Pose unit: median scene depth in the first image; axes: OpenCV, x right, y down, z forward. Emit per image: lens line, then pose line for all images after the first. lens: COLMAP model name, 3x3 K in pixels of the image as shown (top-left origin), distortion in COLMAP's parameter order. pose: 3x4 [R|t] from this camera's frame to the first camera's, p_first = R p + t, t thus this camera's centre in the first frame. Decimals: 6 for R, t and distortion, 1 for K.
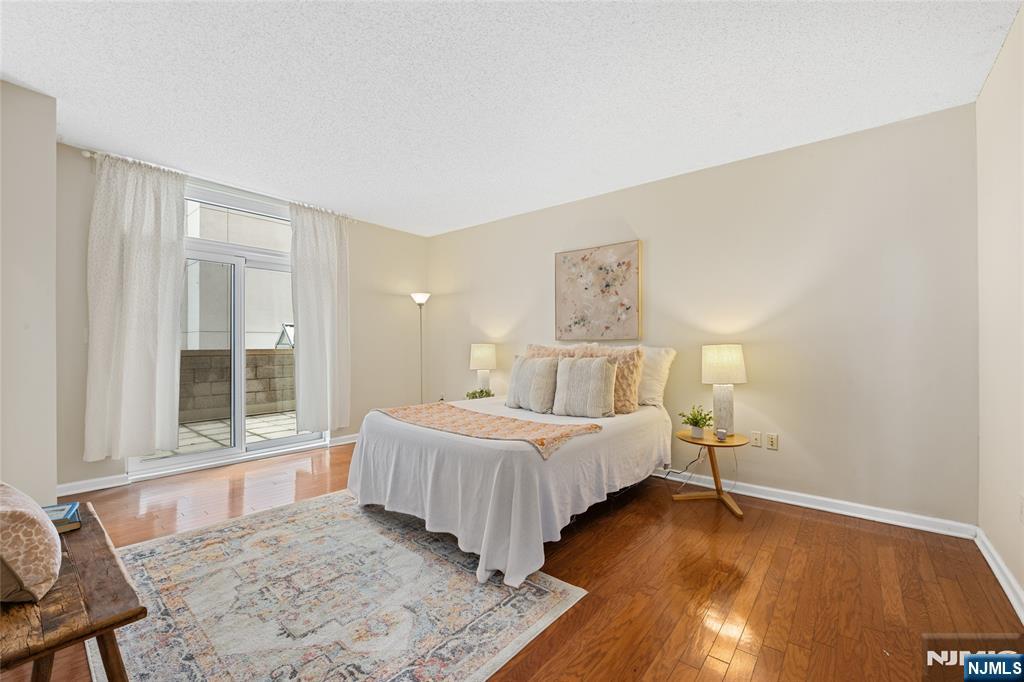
lens RADIAL K [[417.7, 0, 513.1], [0, 417.7, 338.0], [0, 0, 1]] dist [-0.004839, -0.001072]
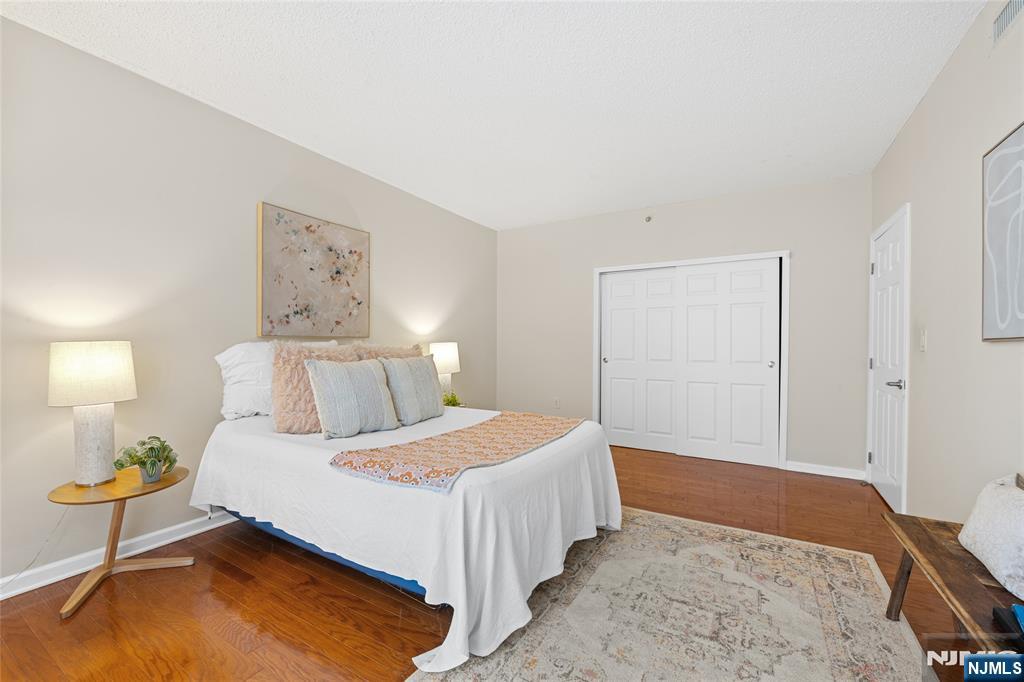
lens RADIAL K [[417.7, 0, 513.1], [0, 417.7, 338.0], [0, 0, 1]] dist [-0.004839, -0.001072]
pose [[-0.166701, 0.008085, 0.985974, -0.672811], [-0.020541, 0.999721, -0.011670, 0.008968], [-0.985794, -0.022198, -0.166489, 0.807474]]
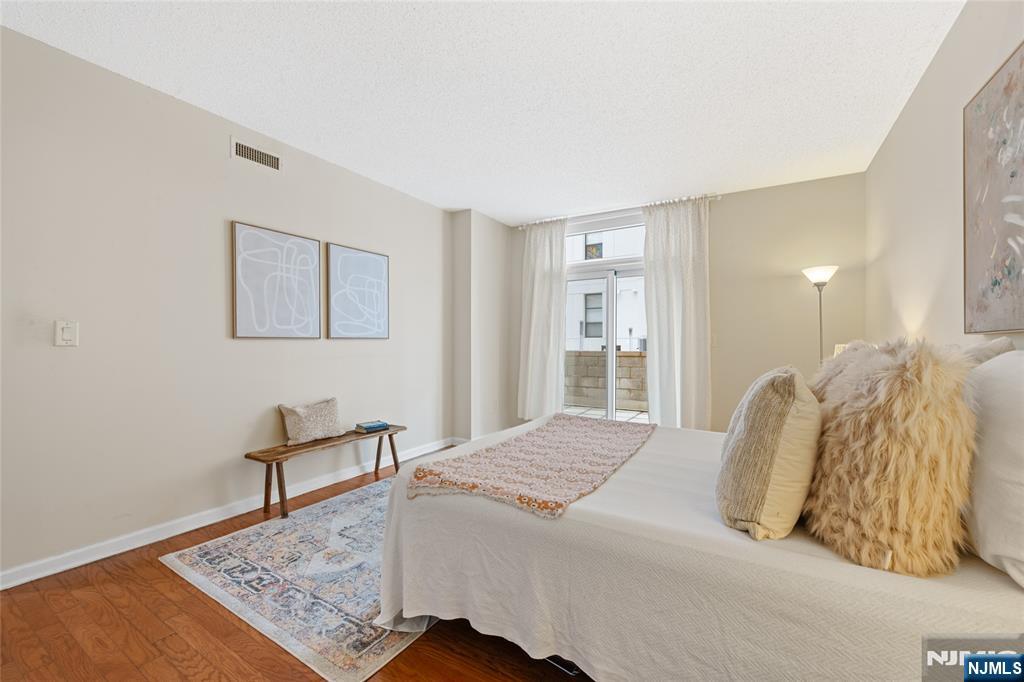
lens RADIAL K [[410.5, 0, 514.2], [0, 410.5, 348.5], [0, 0, 1]] dist [-0.008662, -0.000716]
pose [[0.156303, 0.003680, -0.987702, 0.453829], [0.008956, 0.999947, 0.005143, 0.014390], [0.987668, -0.009649, 0.156262, 0.595031]]
